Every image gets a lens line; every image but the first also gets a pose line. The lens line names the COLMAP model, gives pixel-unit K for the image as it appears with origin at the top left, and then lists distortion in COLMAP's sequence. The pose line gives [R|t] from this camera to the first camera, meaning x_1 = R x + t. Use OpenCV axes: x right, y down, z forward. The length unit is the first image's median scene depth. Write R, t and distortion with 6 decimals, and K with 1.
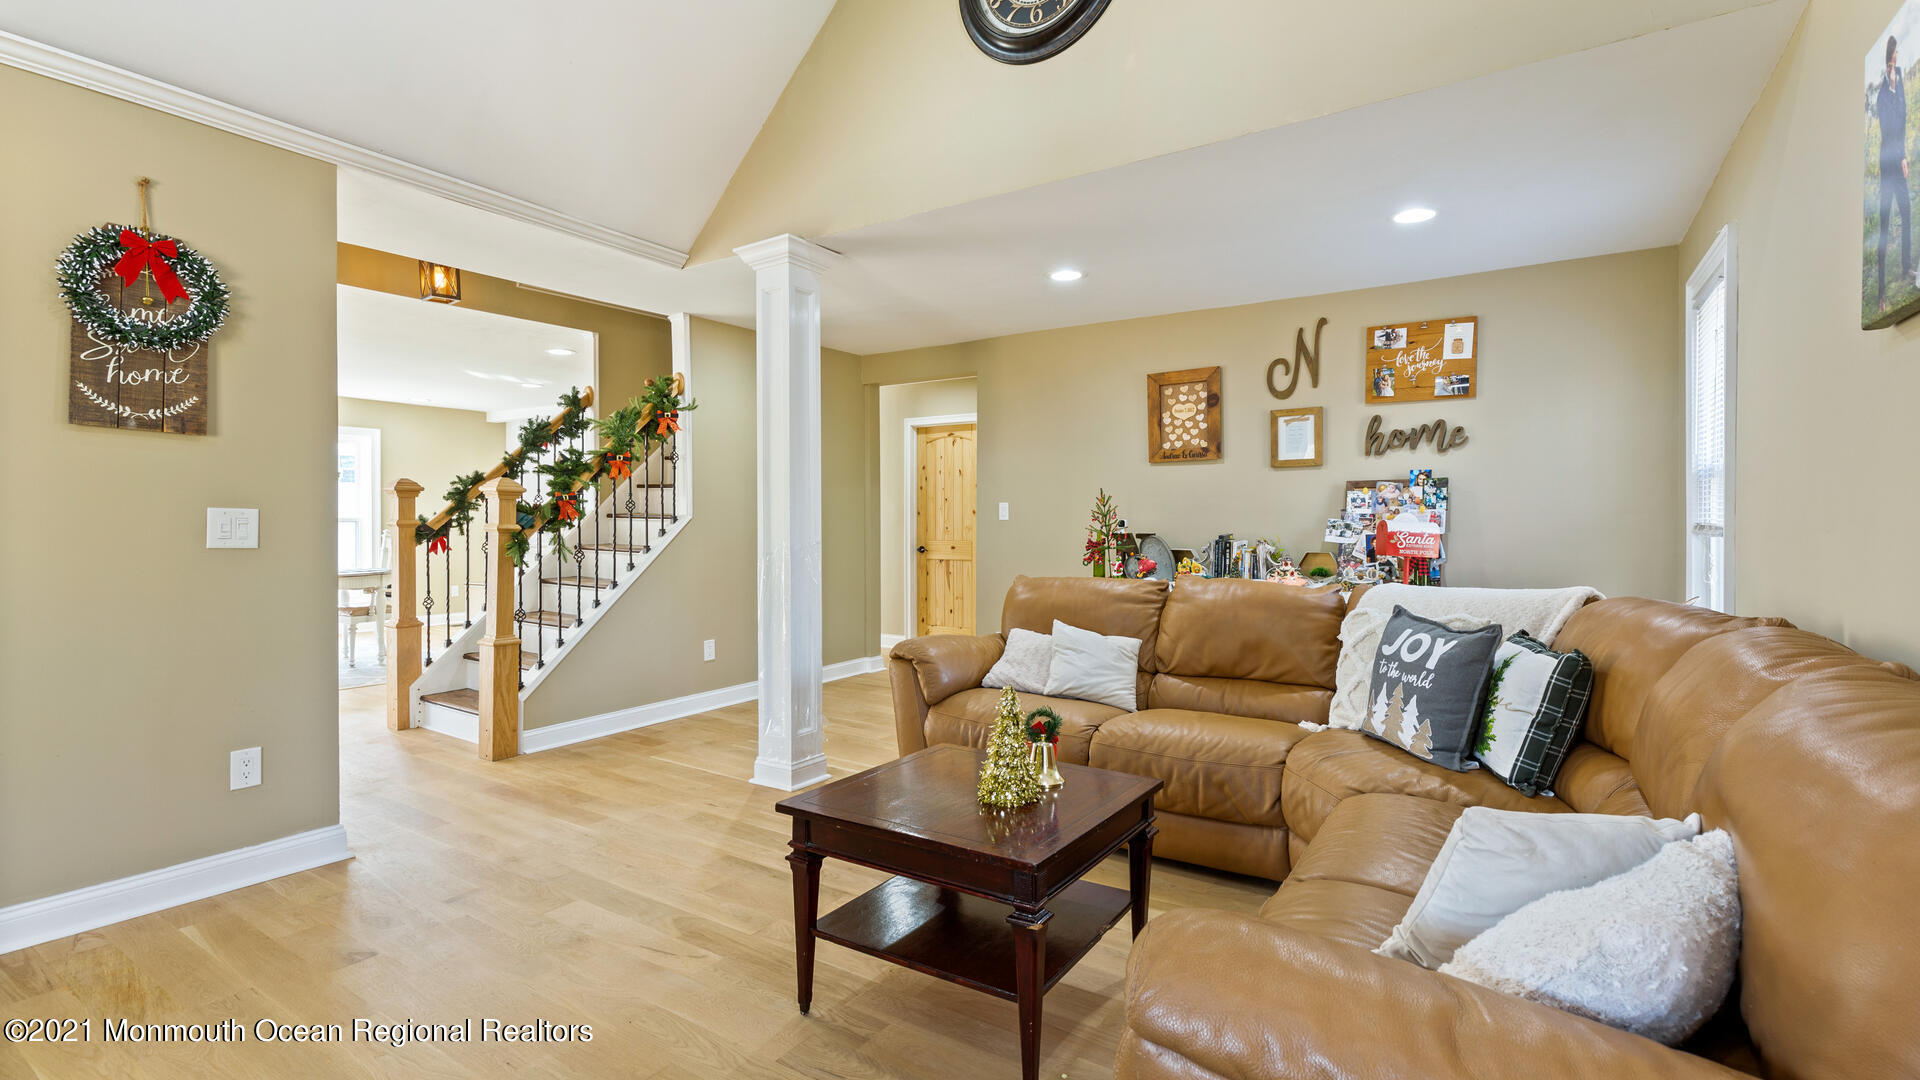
lens RADIAL K [[864.0, 0, 968.0], [0, 864.0, 527.3], [0, 0, 1]] dist [0.002816, -0.000182]
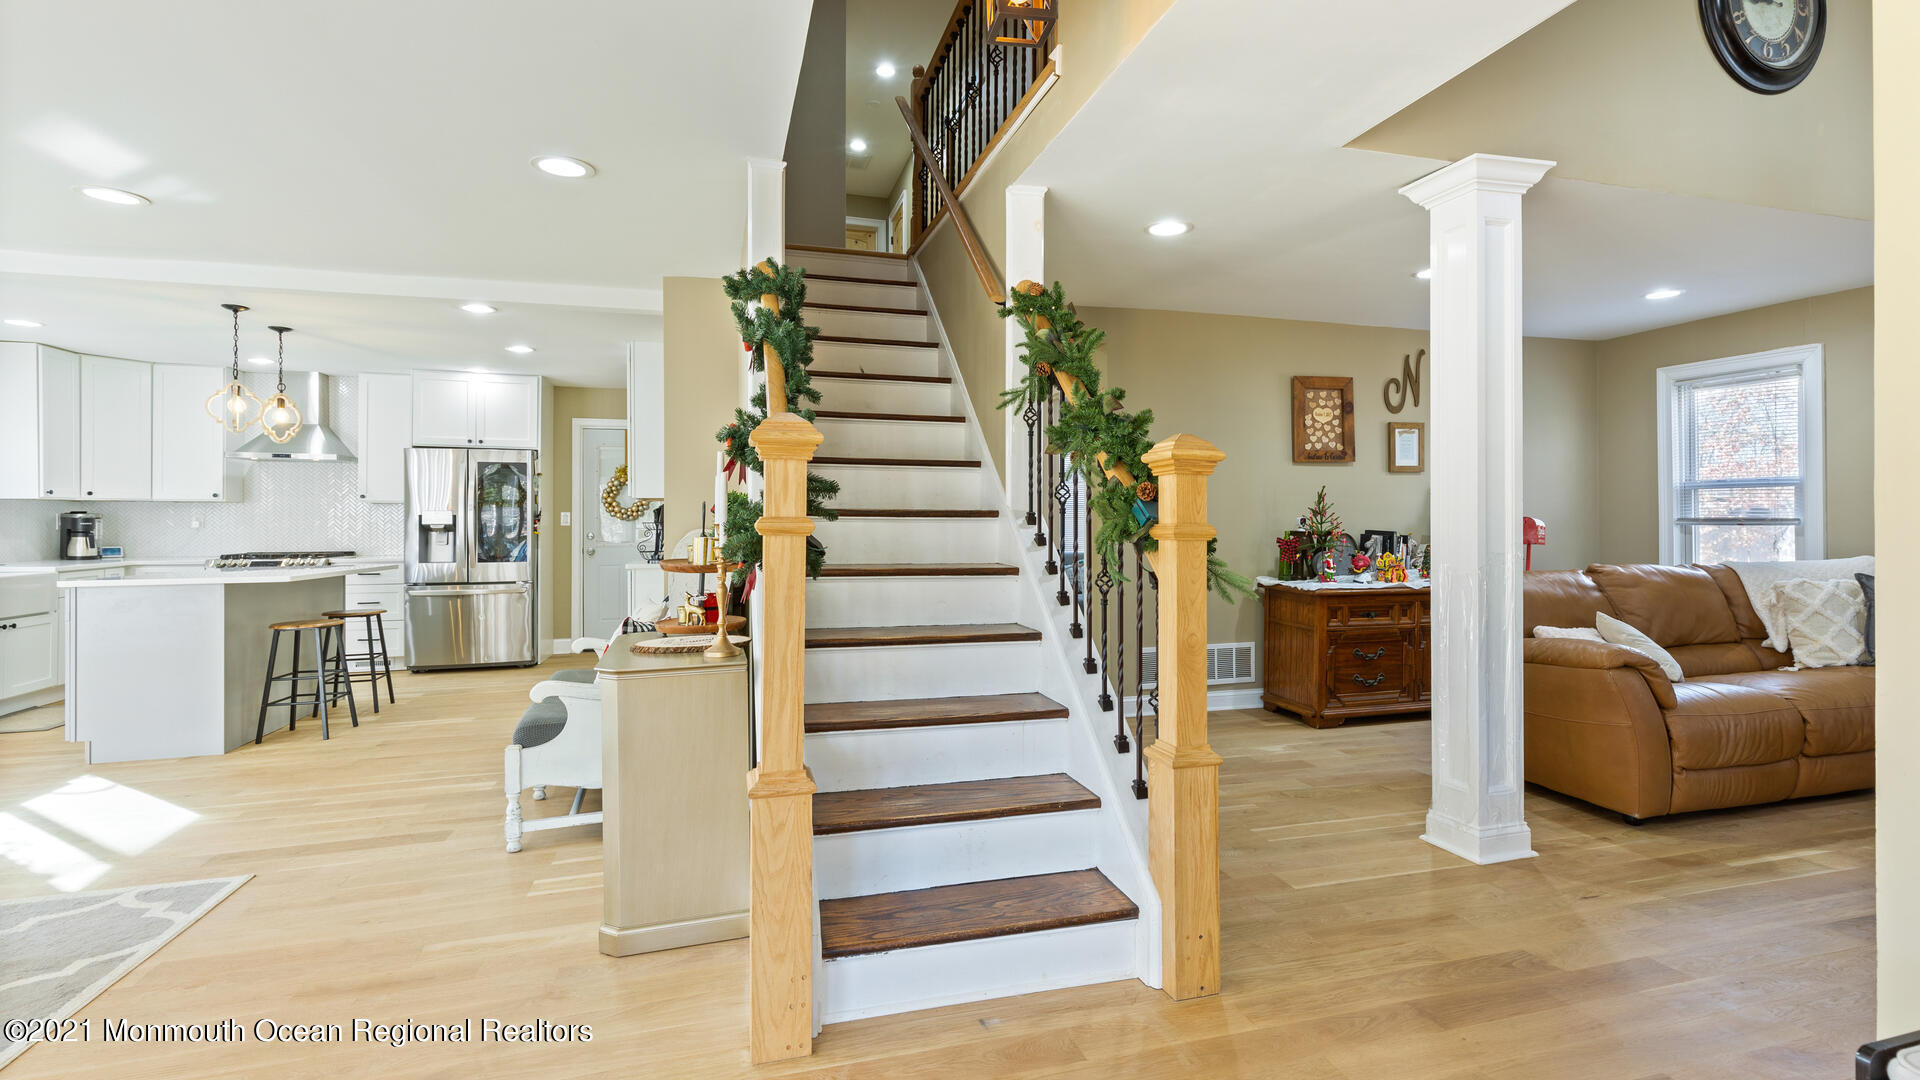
lens RADIAL K [[874.3, 0, 978.3], [0, 874.3, 516.9], [0, 0, 1]] dist [0.004692, -0.000312]
pose [[0.646072, -0.000374, 0.763277, -0.905539], [0.009380, 0.999928, -0.007449, -0.005859], [-0.763219, 0.011973, 0.646029, 0.676648]]
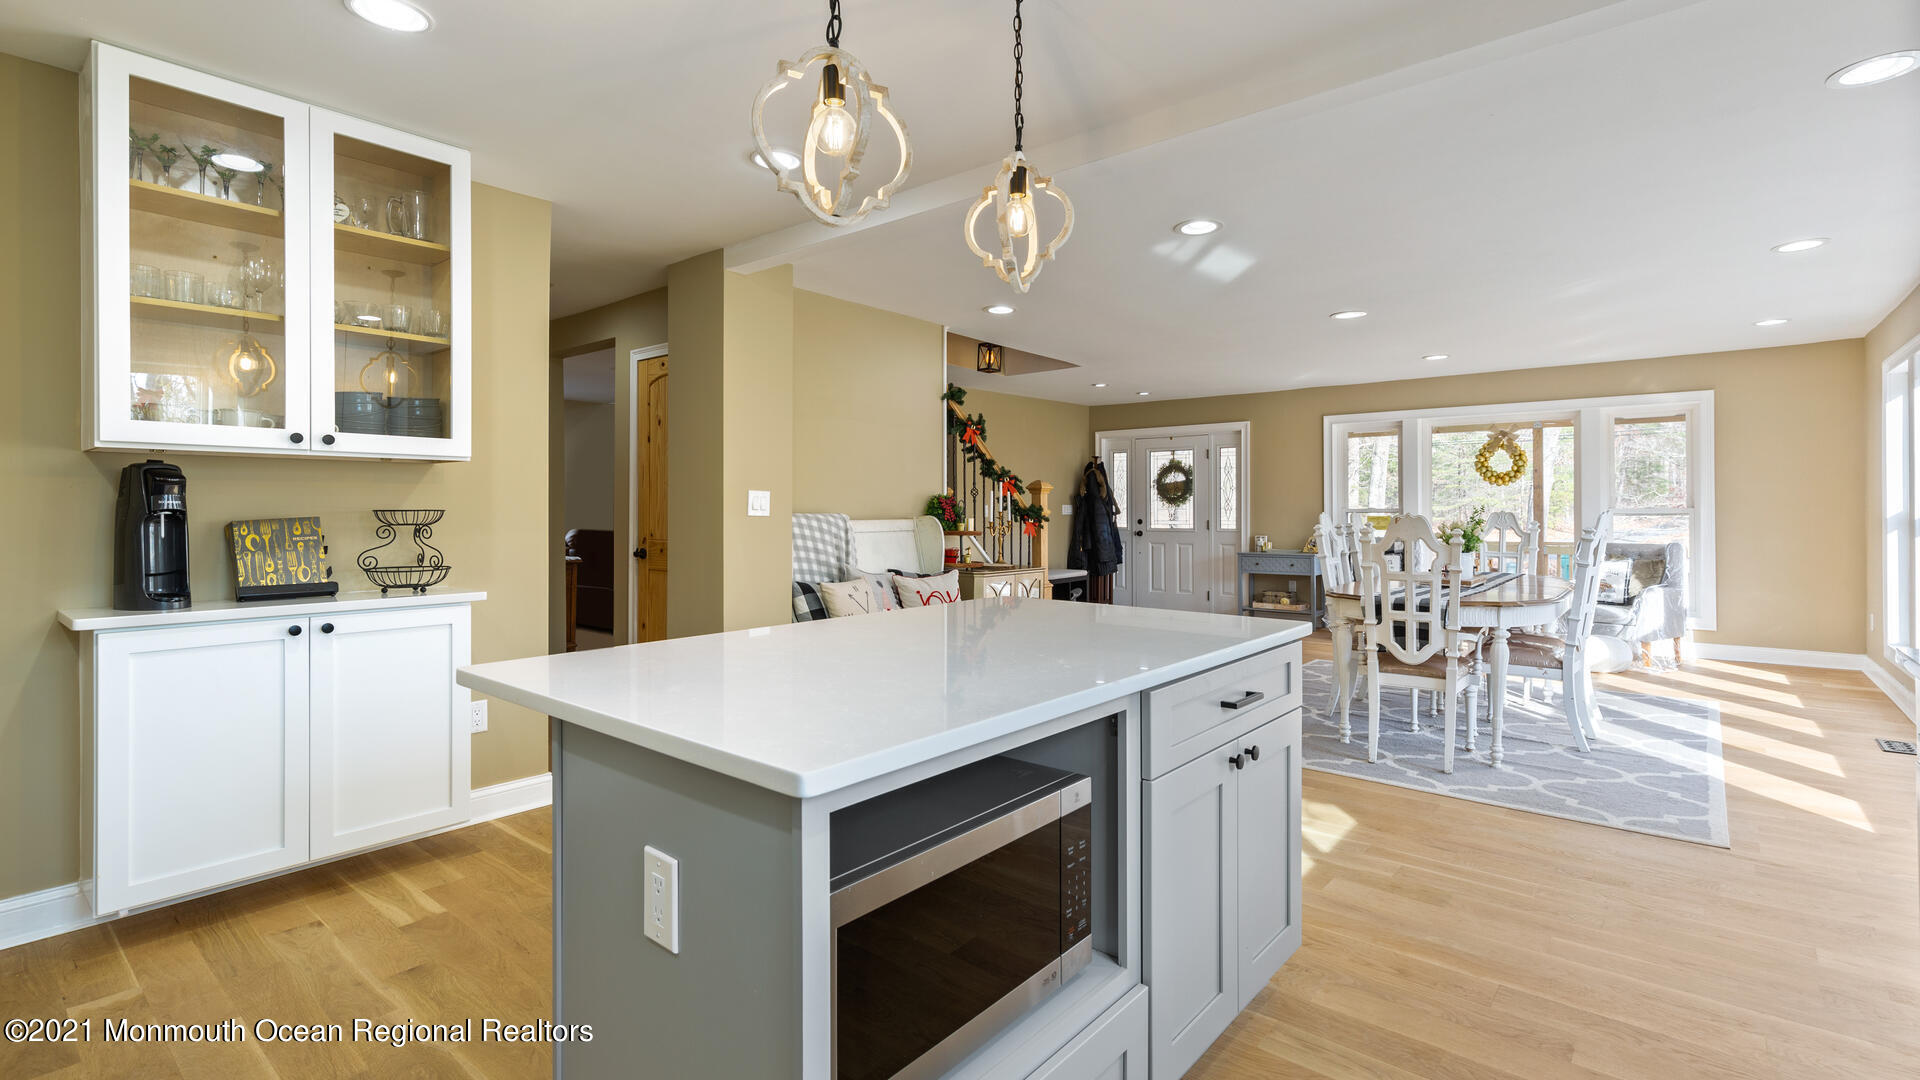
lens RADIAL K [[870.6, 0, 970.7], [0, 870.6, 511.6], [0, 0, 1]] dist [0.004760, -0.000264]
pose [[-0.993054, -0.002343, 0.117632, -0.699460], [-0.001641, 0.999980, 0.006066, -0.015181], [-0.117644, 0.005831, -0.993039, 2.510198]]
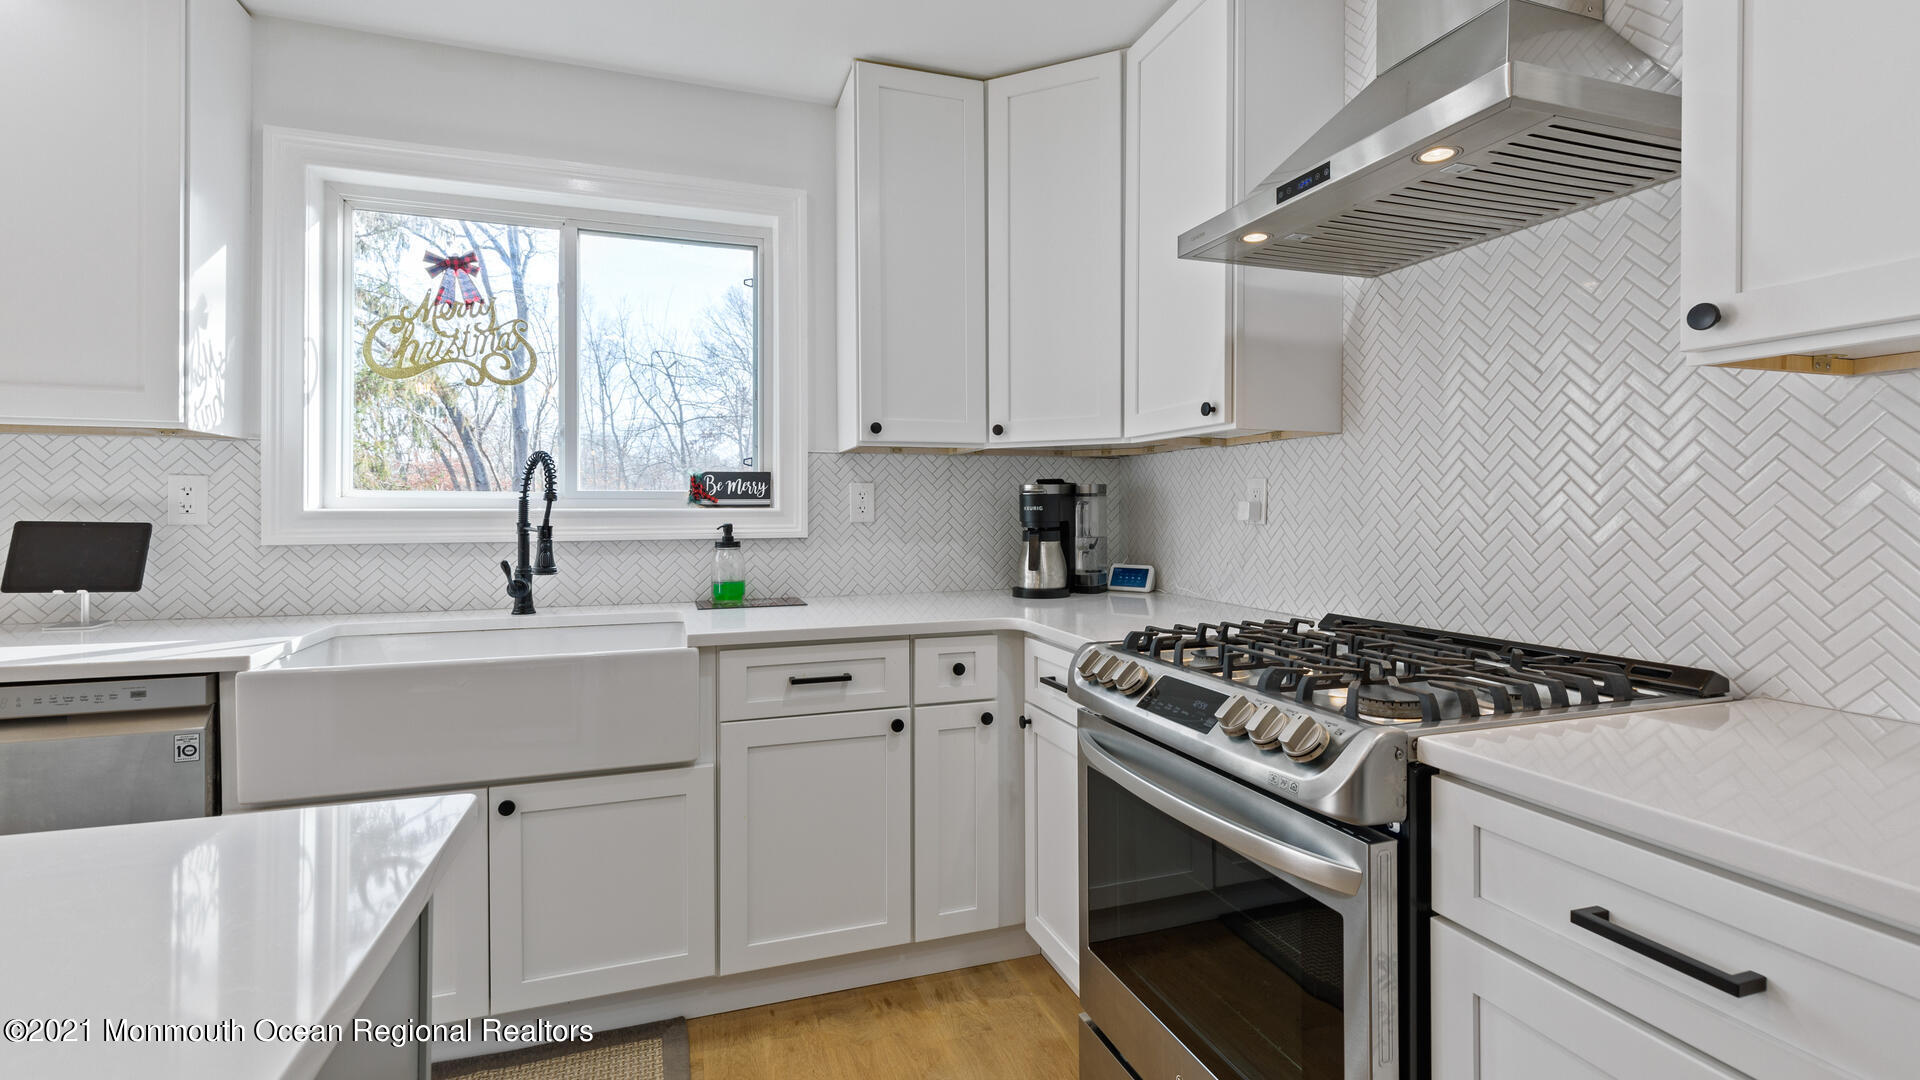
lens RADIAL K [[870.6, 0, 970.7], [0, 870.6, 511.6], [0, 0, 1]] dist [0.004760, -0.000264]
pose [[0.791423, -0.003761, -0.611257, -0.435850], [-0.001177, 0.999970, -0.007676, -0.012432], [0.611267, 0.006794, 0.791395, 2.228632]]
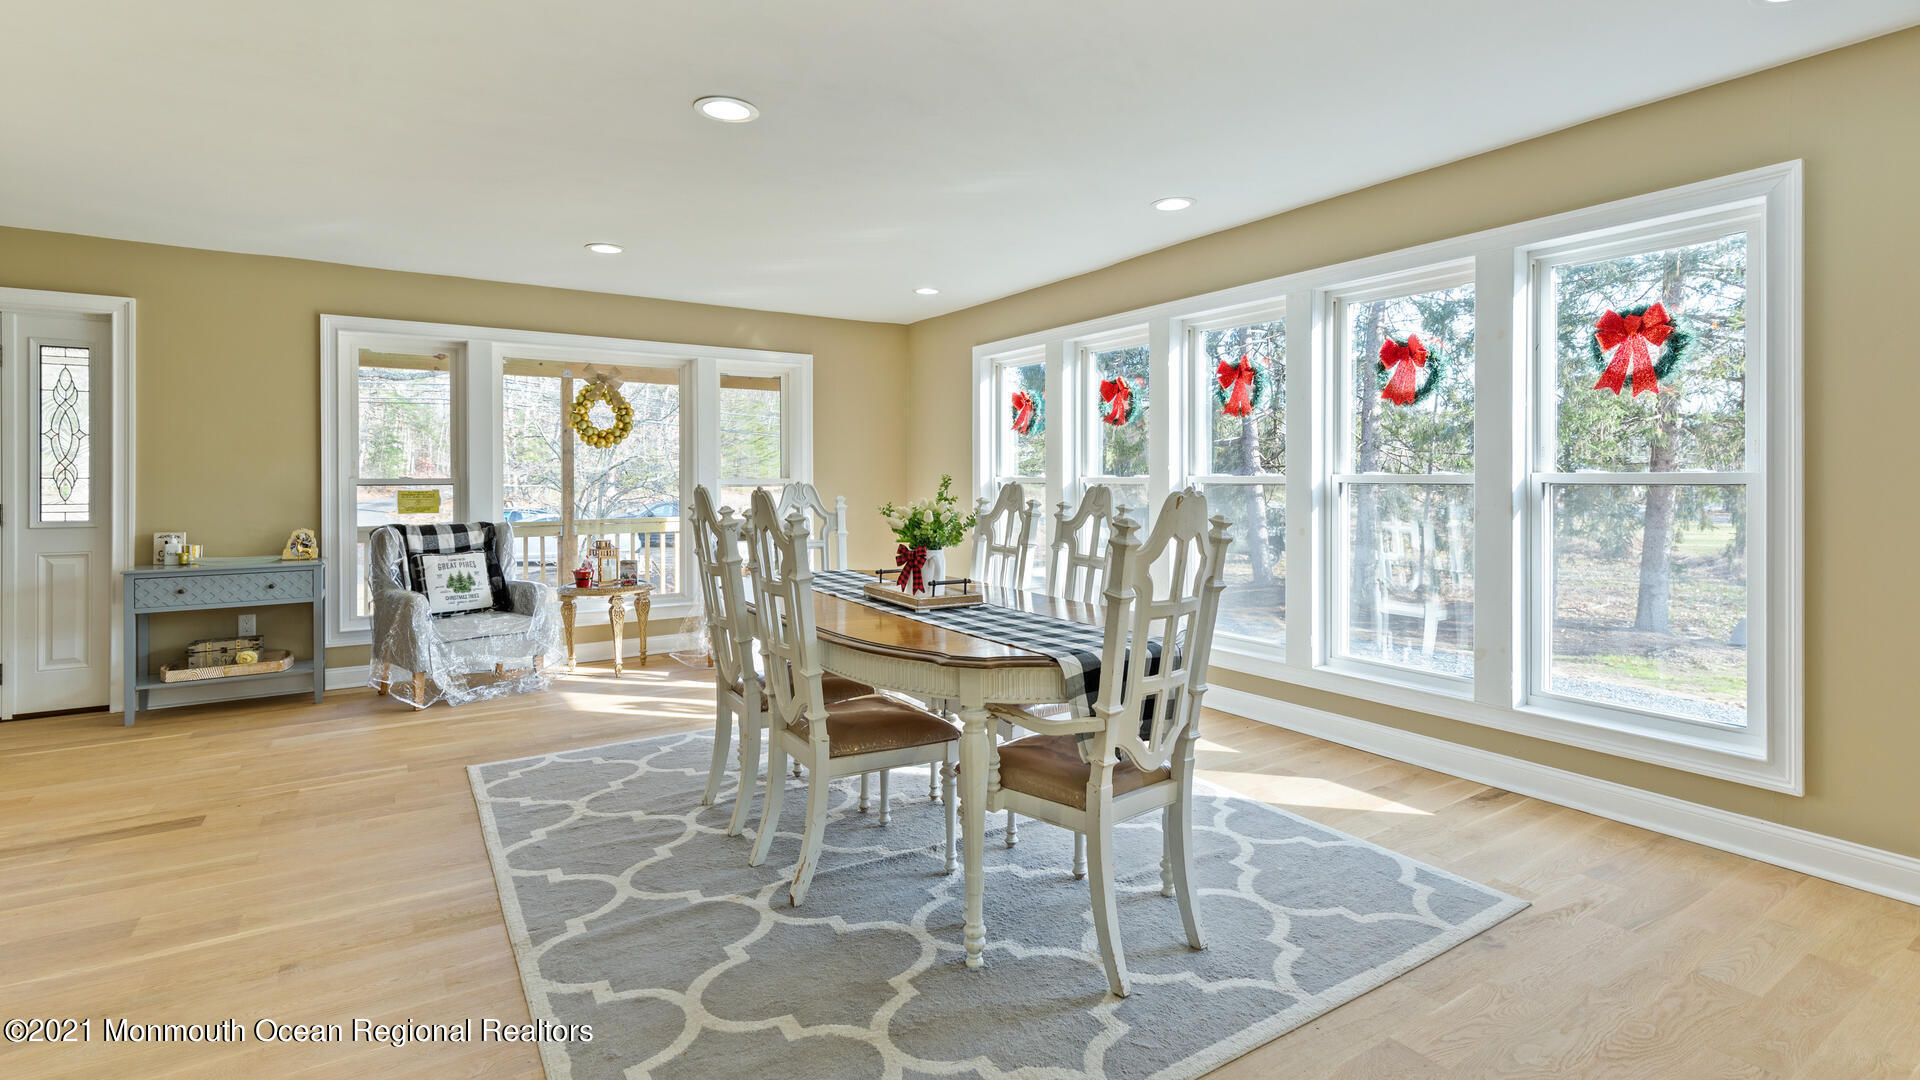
lens RADIAL K [[887.7, 0, 968.1], [0, 887.7, 473.4], [0, 0, 1]] dist [0.007122, 0.000093]
pose [[-0.402721, -0.007982, -0.915288, -0.559220], [-0.003299, 0.999968, -0.007269, -0.012761], [0.915317, 0.000092, -0.402734, 1.690277]]
